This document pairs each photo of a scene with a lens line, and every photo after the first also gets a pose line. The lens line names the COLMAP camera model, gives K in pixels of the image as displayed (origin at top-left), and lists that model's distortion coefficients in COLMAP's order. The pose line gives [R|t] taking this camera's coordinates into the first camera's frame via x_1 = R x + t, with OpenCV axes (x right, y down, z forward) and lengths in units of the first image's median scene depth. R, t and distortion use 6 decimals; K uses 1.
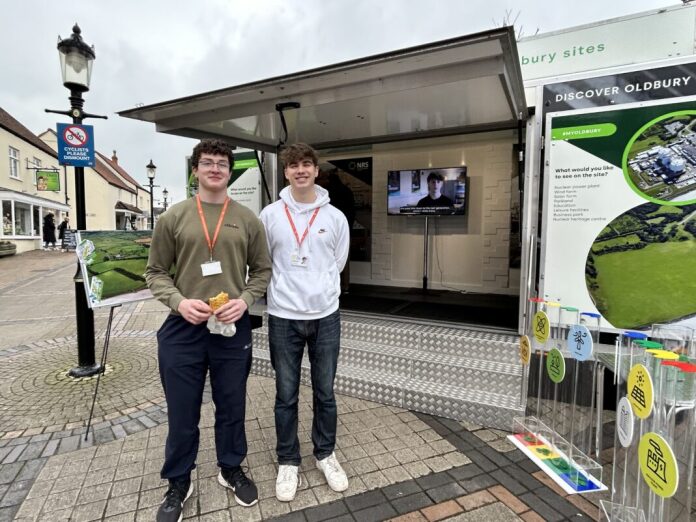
lens RADIAL K [[385.9, 0, 347.8], [0, 385.9, 260.7], [0, 0, 1]] dist [-0.003325, 0.000194]
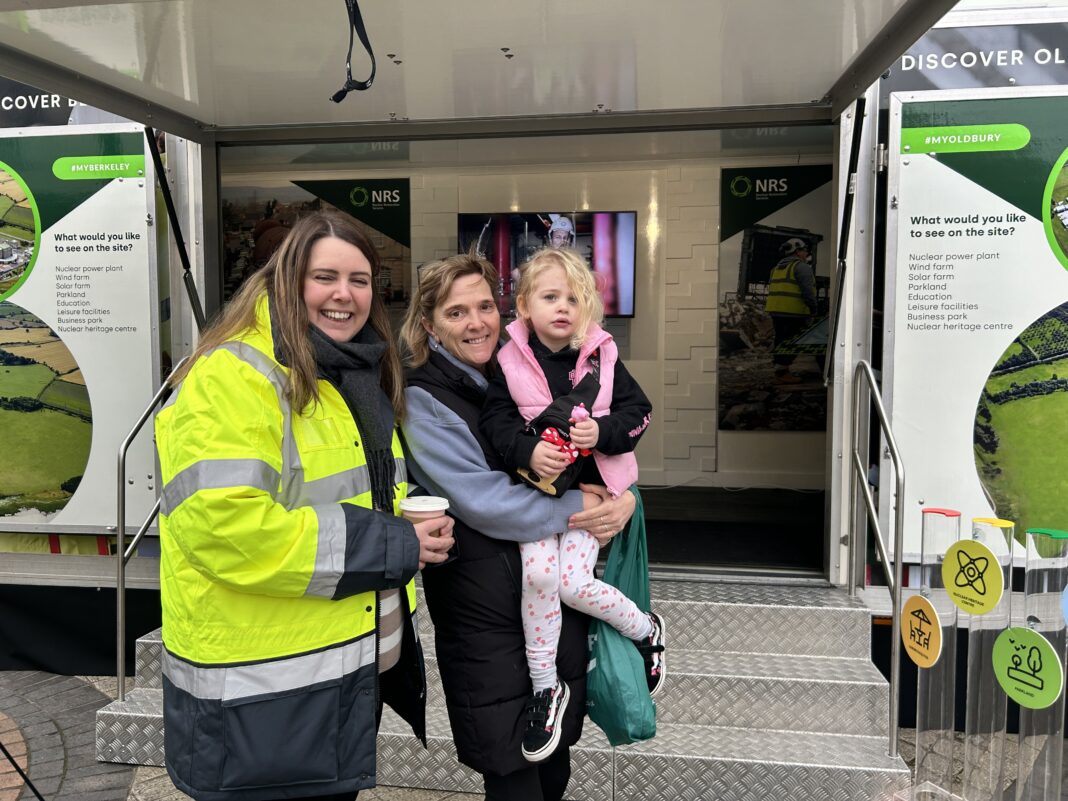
lens RADIAL K [[808.1, 0, 534.1], [0, 808.1, 400.7], [0, 0, 1]] dist [0.006021, -0.005812]
pose [[0.945889, -0.023771, 0.323618, -0.201426], [0.029136, 0.999506, -0.011741, -0.022233], [-0.323179, 0.020535, 0.946115, 0.247820]]
